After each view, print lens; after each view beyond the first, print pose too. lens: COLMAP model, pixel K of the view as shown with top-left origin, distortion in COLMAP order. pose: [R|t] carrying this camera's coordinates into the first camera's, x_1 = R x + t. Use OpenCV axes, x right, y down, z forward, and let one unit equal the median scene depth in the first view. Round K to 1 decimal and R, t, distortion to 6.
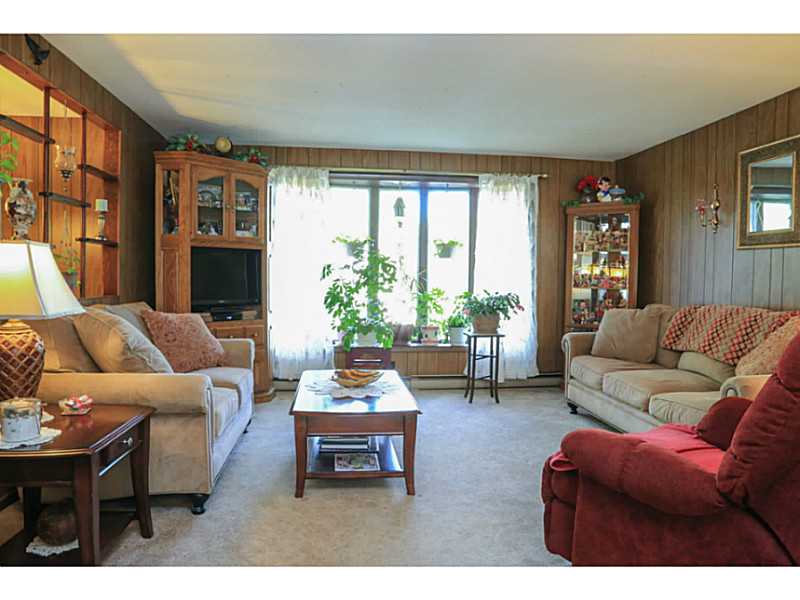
lens RADIAL K [[544.5, 0, 397.9], [0, 544.5, 294.0], [0, 0, 1]] dist [-0.173660, 0.114387]
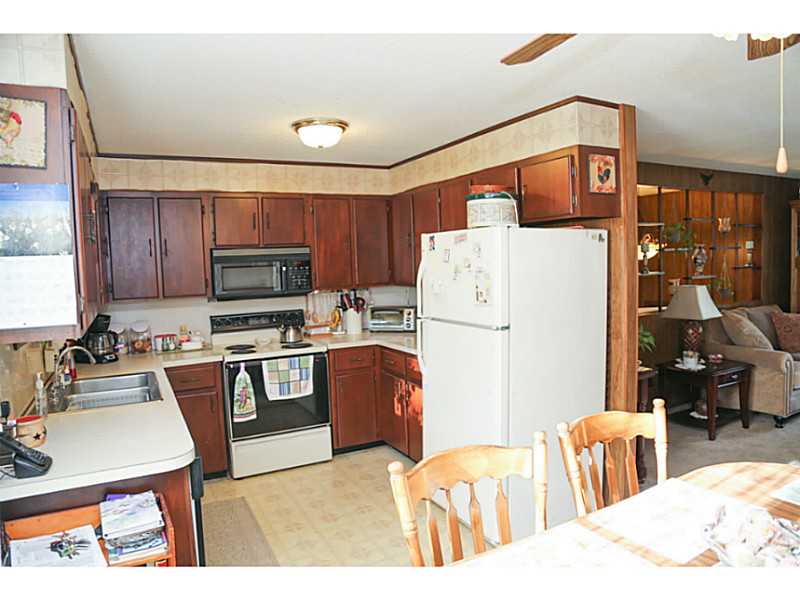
lens RADIAL K [[544.5, 0, 397.9], [0, 544.5, 294.0], [0, 0, 1]] dist [-0.173660, 0.114387]
pose [[0.356191, 0.040103, -0.933552, 0.423975], [0.005500, 0.998971, 0.045012, -0.074743], [0.934397, -0.021167, 0.355604, -0.471165]]
